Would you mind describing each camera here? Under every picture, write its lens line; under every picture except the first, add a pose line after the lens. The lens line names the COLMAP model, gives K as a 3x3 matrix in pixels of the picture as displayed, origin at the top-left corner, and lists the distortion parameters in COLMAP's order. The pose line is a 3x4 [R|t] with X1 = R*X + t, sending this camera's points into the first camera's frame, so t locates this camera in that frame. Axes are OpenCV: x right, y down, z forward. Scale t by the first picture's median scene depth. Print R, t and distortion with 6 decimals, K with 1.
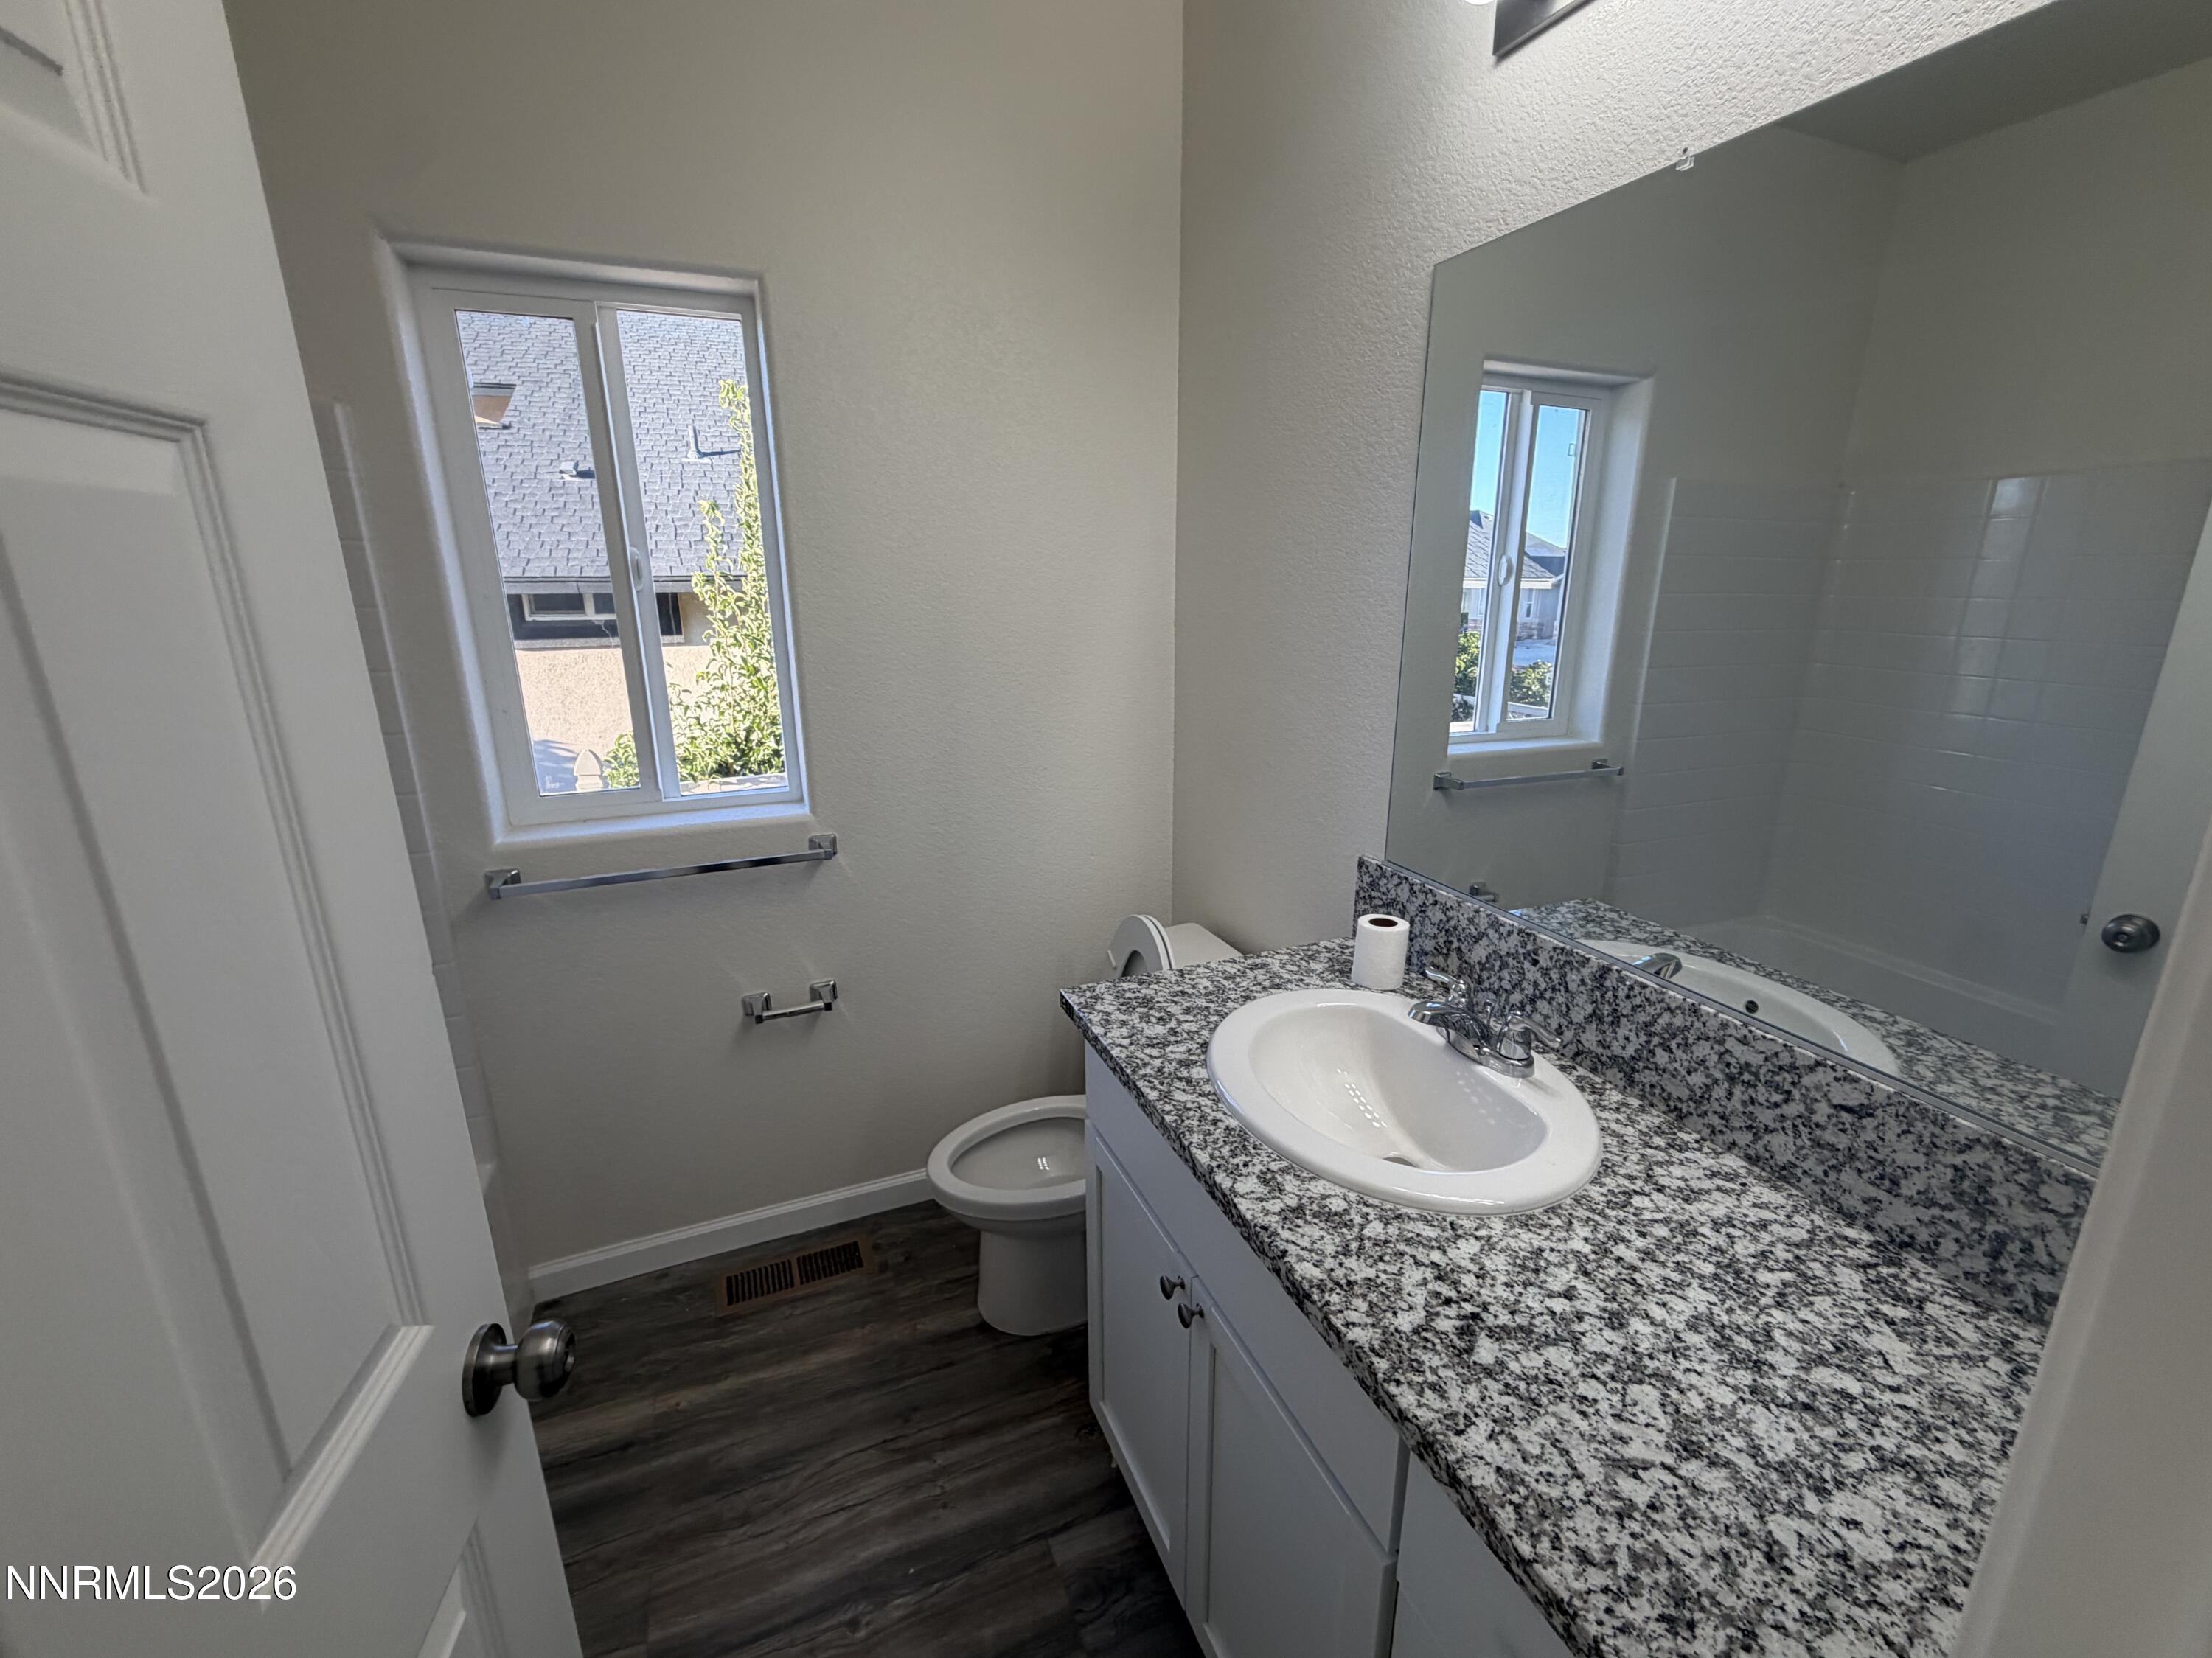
lens RADIAL K [[887.8, 0, 1103.9], [0, 887.8, 828.9], [0, 0, 1]] dist [0.001567, -0.000533]
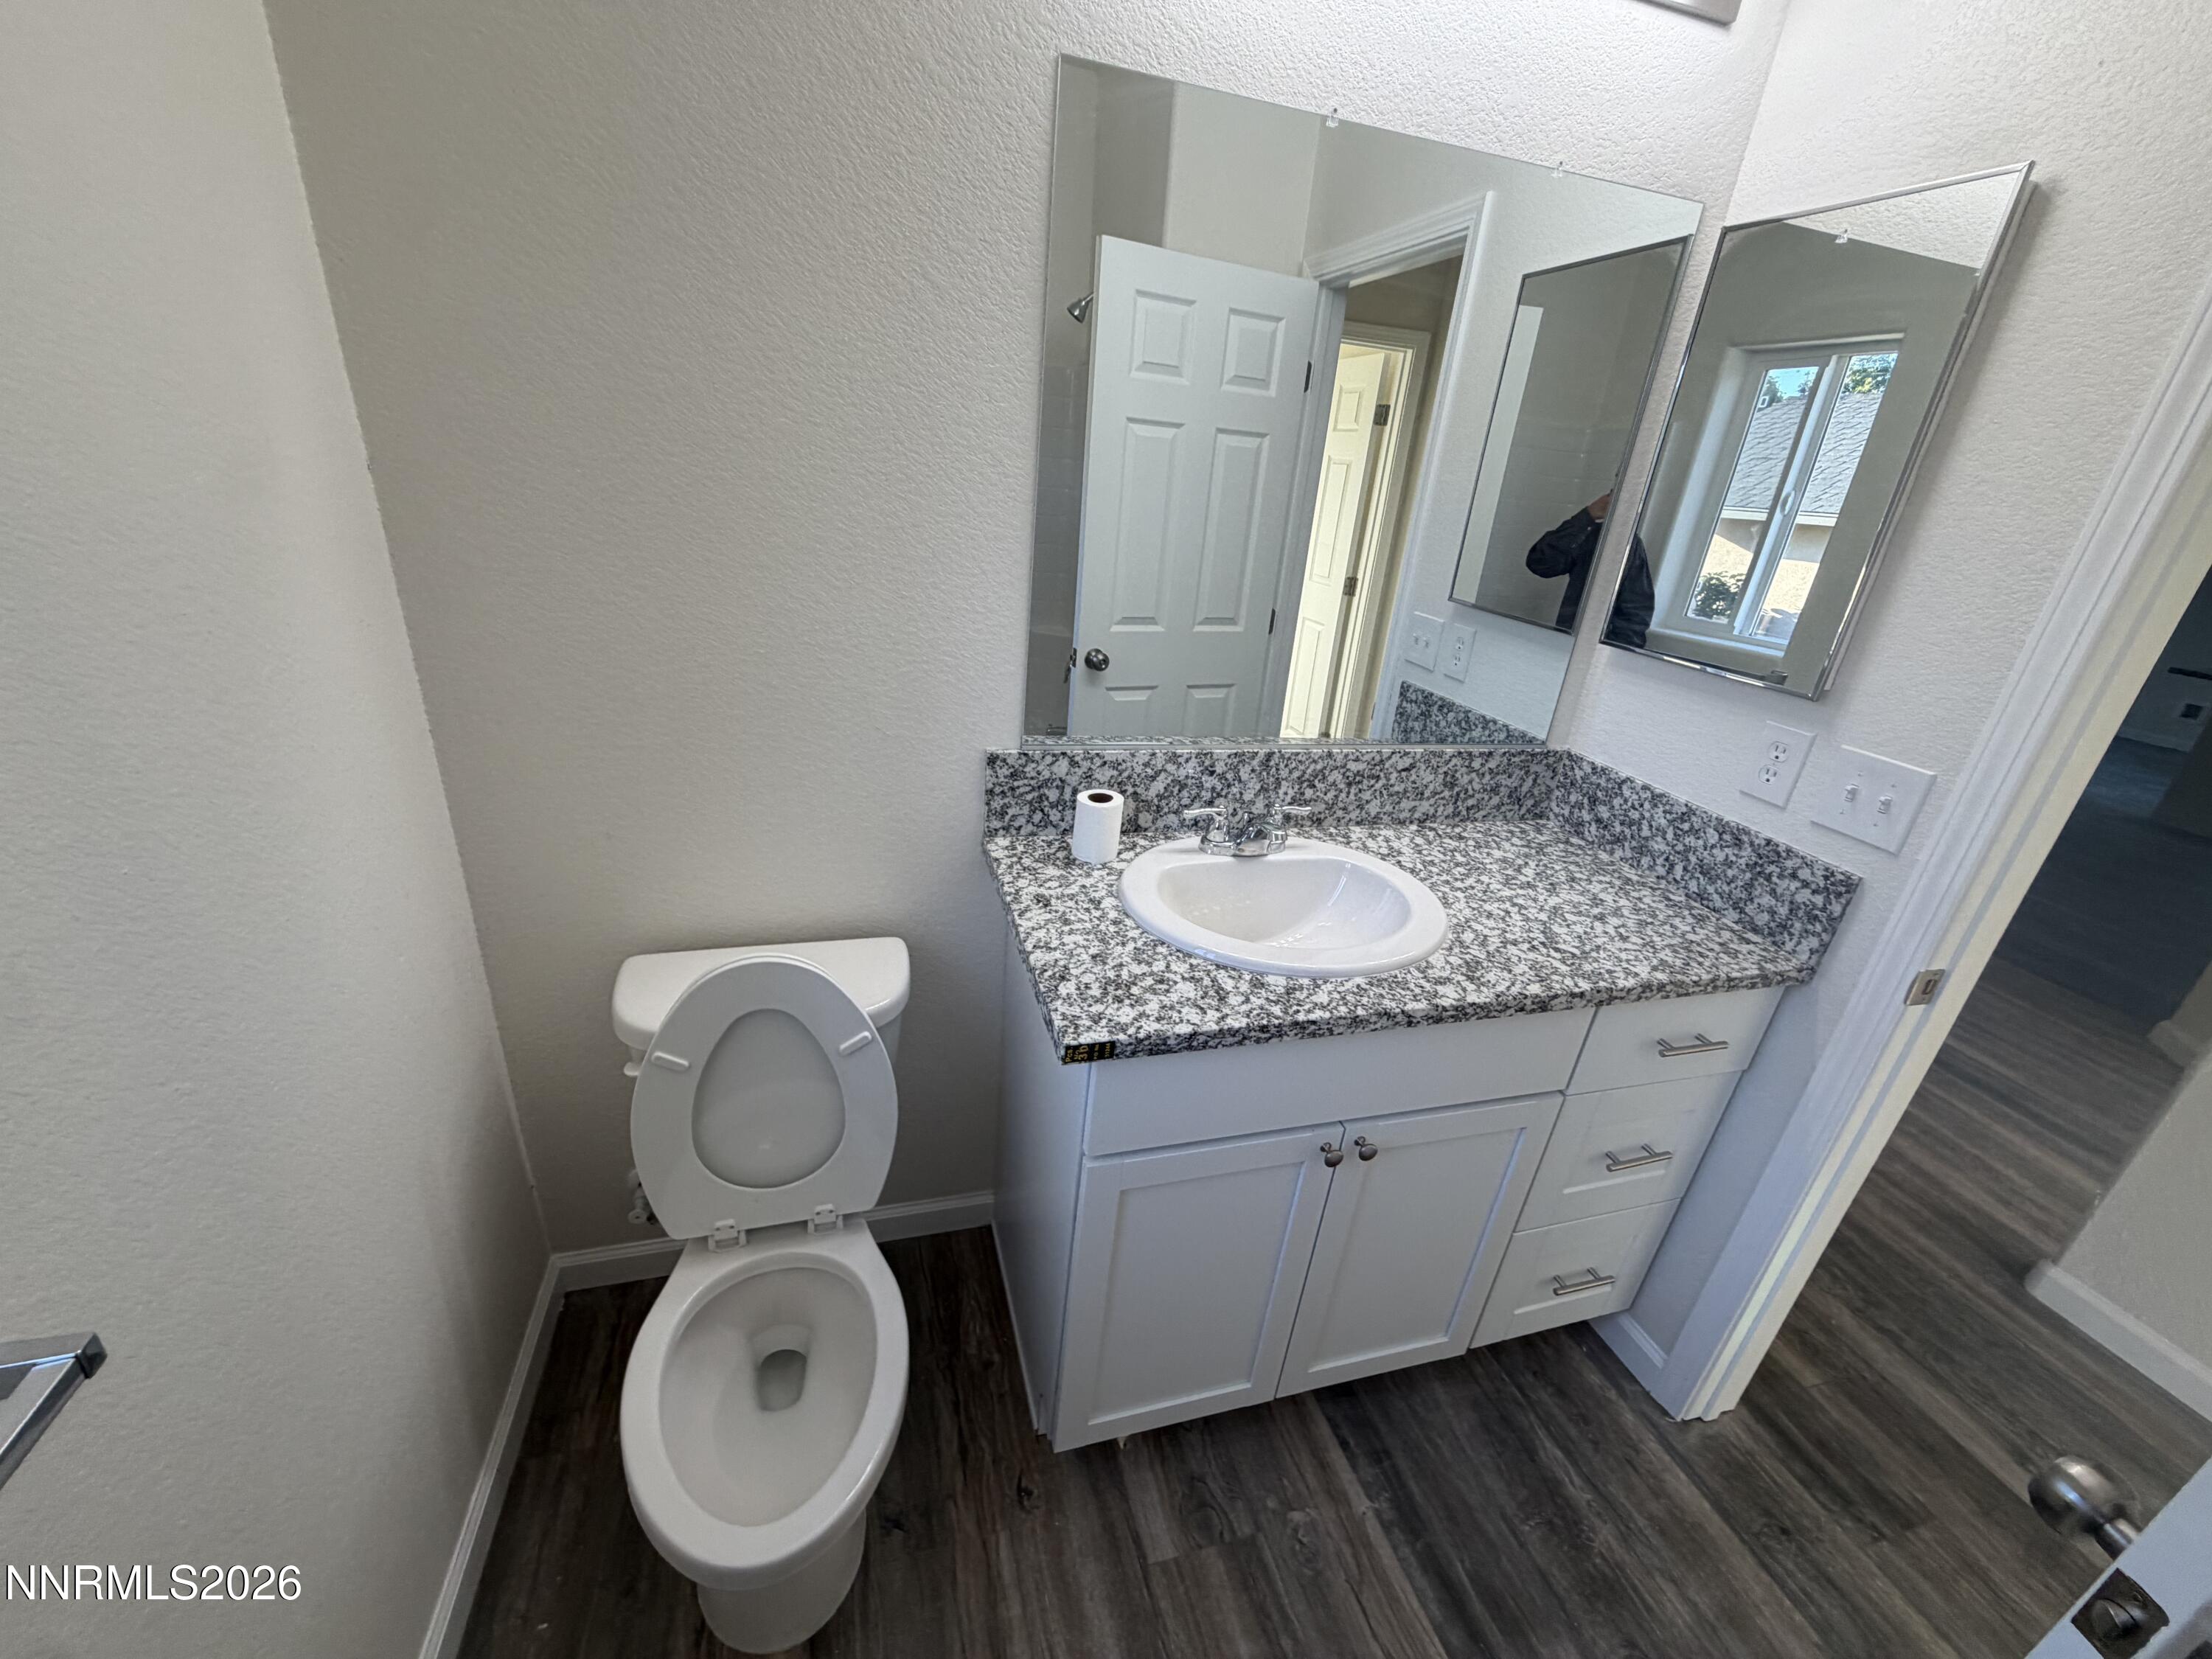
lens RADIAL K [[887.9, 0, 1103.9], [0, 887.9, 829.4], [0, 0, 1]] dist [0.001567, -0.000533]
pose [[0.120076, -0.384861, 0.915130, -0.843044], [0.185556, 0.914256, 0.360146, -0.304177], [-0.975270, 0.126563, 0.181194, 1.088488]]
